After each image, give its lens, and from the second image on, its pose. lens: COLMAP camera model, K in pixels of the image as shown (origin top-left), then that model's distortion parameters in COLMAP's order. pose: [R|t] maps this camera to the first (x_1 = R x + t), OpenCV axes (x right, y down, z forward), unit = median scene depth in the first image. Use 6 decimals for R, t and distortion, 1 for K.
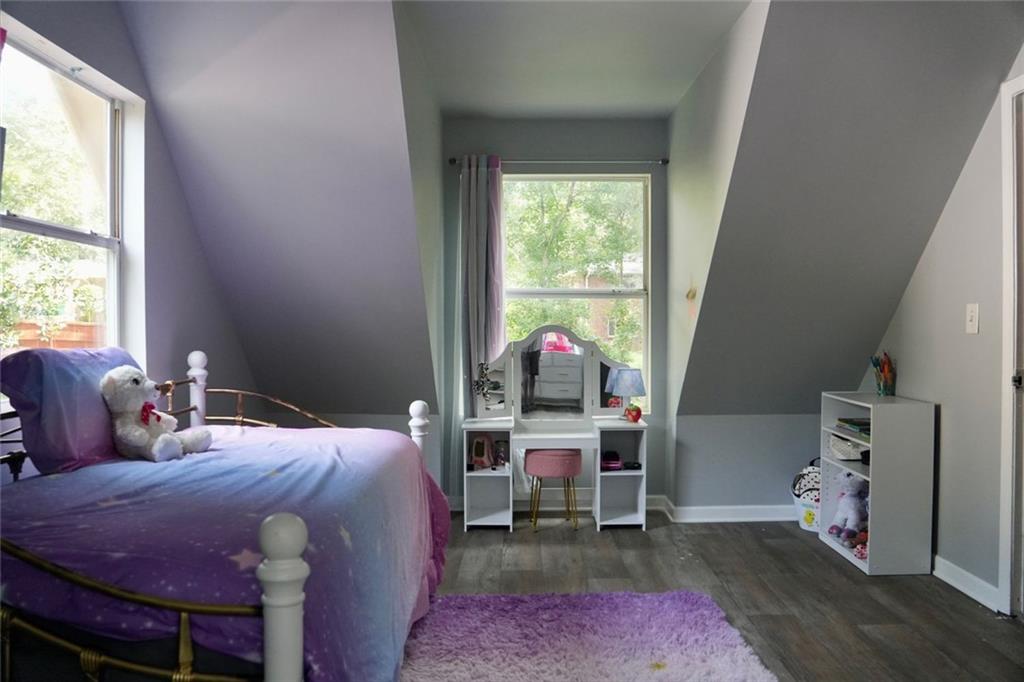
lens RADIAL K [[791.9, 0, 512.0], [0, 791.9, 341.0], [0, 0, 1]] dist [-0.109883, 0.006402]
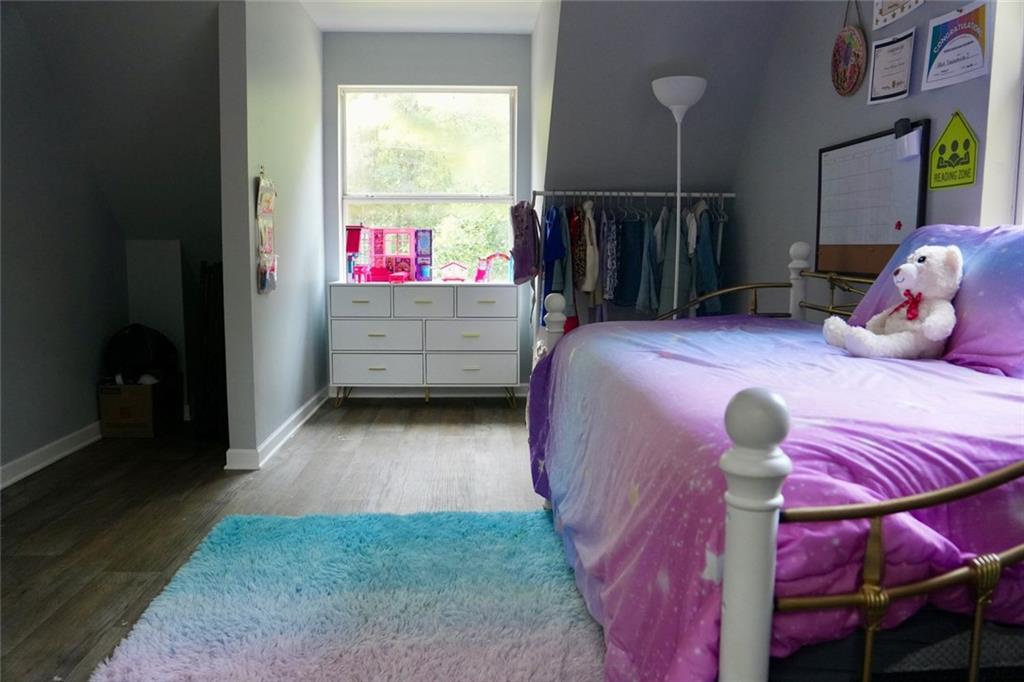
lens RADIAL K [[791.9, 0, 512.0], [0, 791.9, 341.0], [0, 0, 1]] dist [-0.109883, 0.006402]
pose [[-0.997401, -0.006248, -0.071778, 0.001813], [-0.015755, 0.991038, 0.132649, 0.009756], [0.070306, 0.133435, -0.988561, 1.846919]]
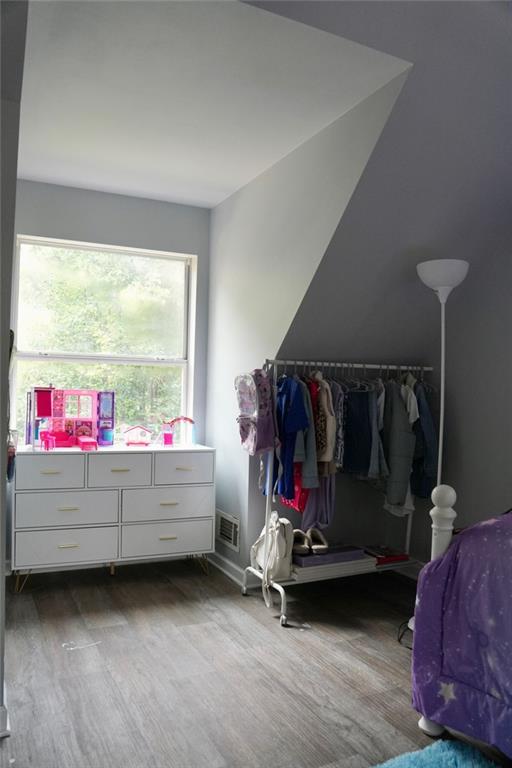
lens RADIAL K [[593.9, 0, 256.0], [0, 593.9, 384.0], [0, 0, 1]] dist [-0.109883, 0.006402]
pose [[-0.886266, -0.035327, -0.461827, 0.260904], [-0.036810, 0.999305, -0.005801, -0.011421], [0.461711, 0.011858, -0.886951, 1.482310]]
